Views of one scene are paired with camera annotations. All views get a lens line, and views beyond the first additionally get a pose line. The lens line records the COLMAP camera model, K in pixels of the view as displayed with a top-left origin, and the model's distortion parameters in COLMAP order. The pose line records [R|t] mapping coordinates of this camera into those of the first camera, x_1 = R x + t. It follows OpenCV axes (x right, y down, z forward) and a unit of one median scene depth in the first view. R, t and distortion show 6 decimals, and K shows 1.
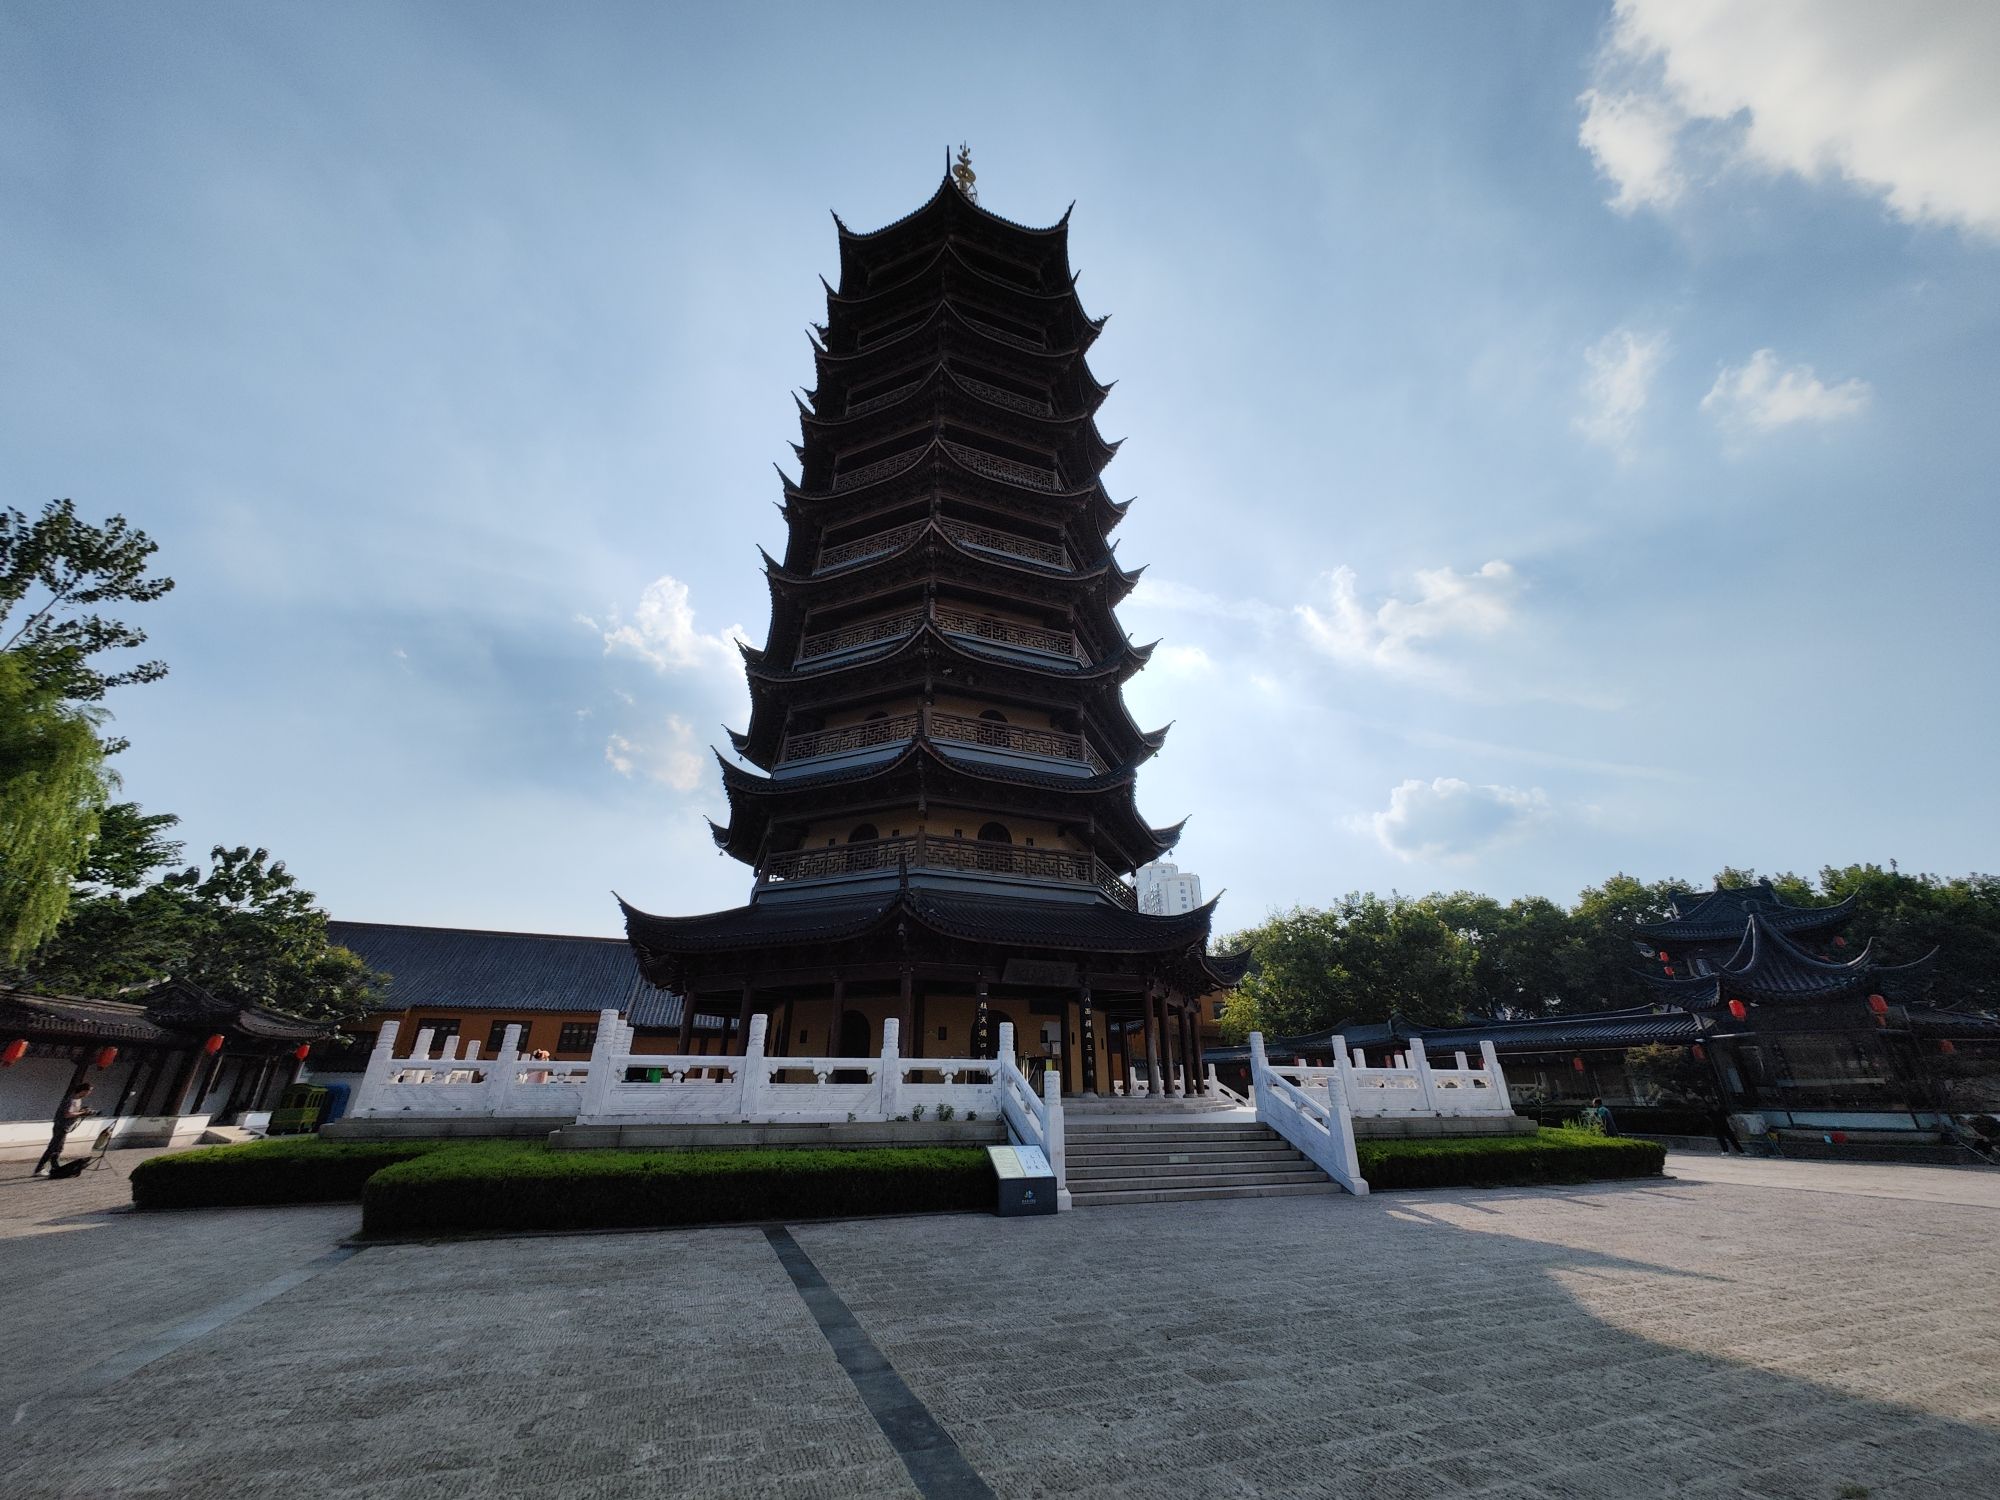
lens RADIAL K [[769.1, 0, 1004.1], [0, 769.1, 747.8], [0, 0, 1]] dist [0.002856, 0.000258]
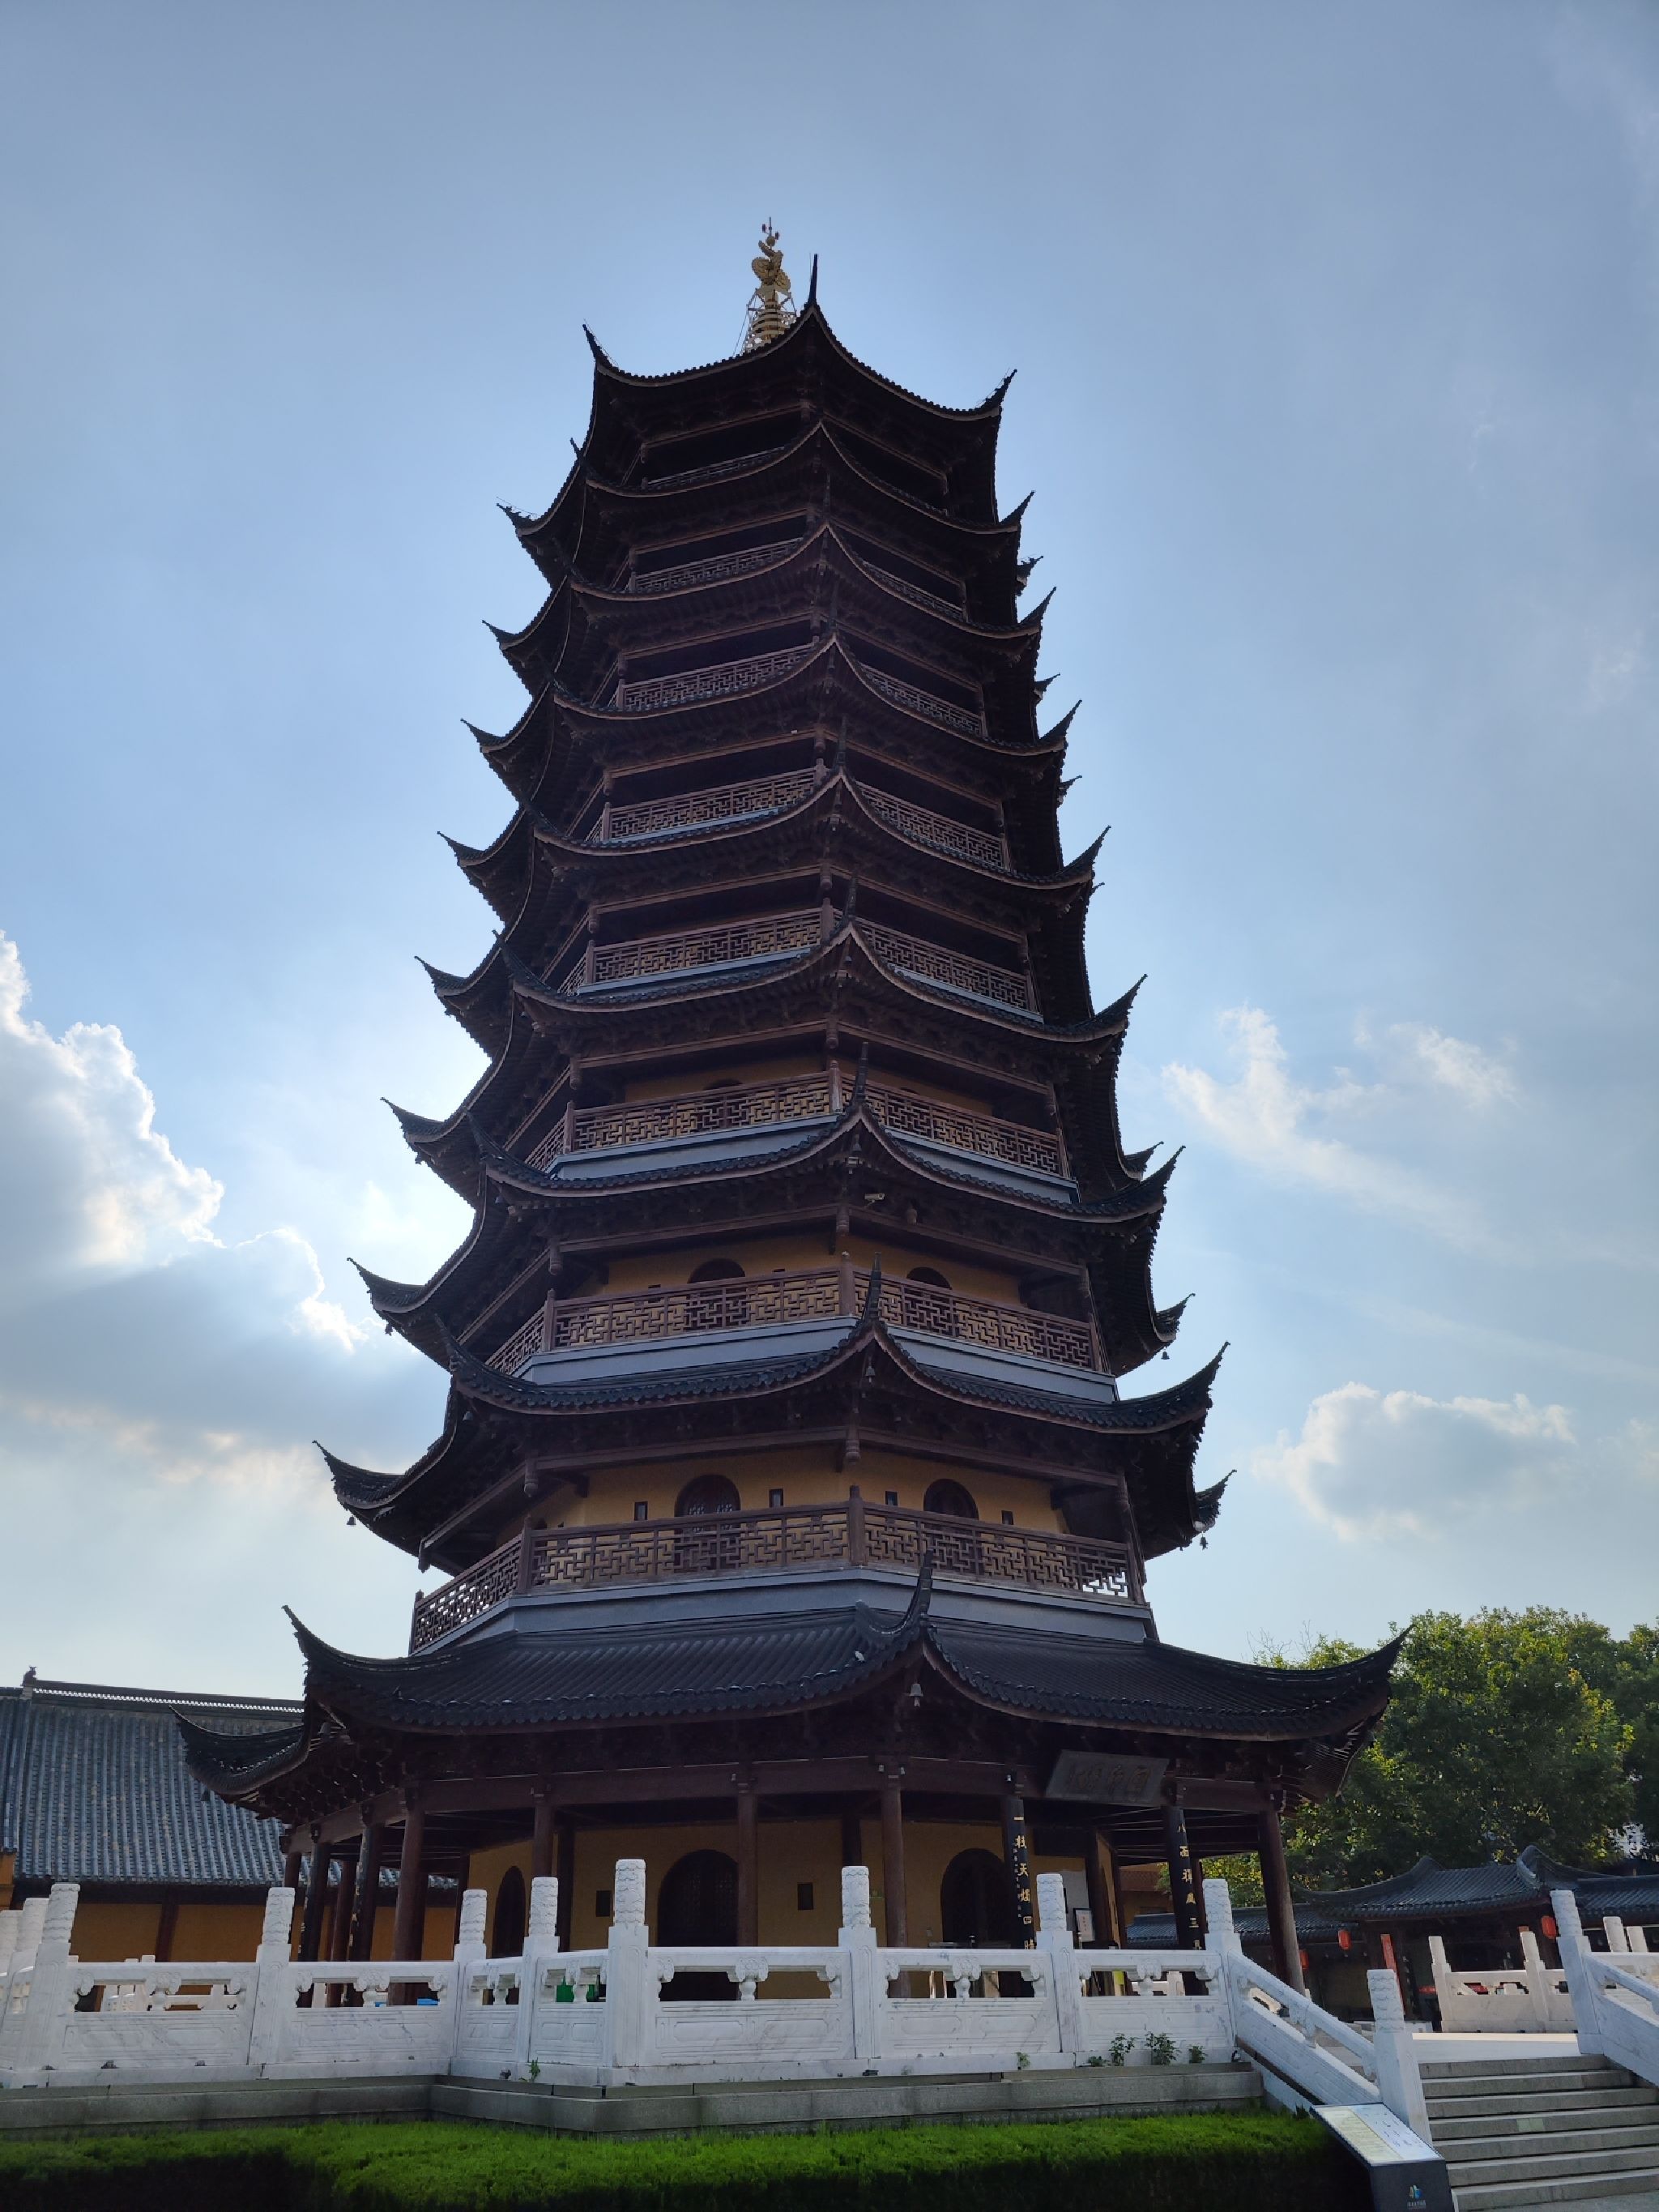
lens RADIAL K [[1515.0, 0, 831.5], [0, 1515.0, 1119.9], [0, 0, 1]] dist [0.044835, -0.045121]
pose [[0.987158, 0.064519, 0.146136, -0.271019], [-0.048226, 0.992490, -0.112418, -0.031375], [-0.152292, 0.103926, 0.982856, -0.067307]]
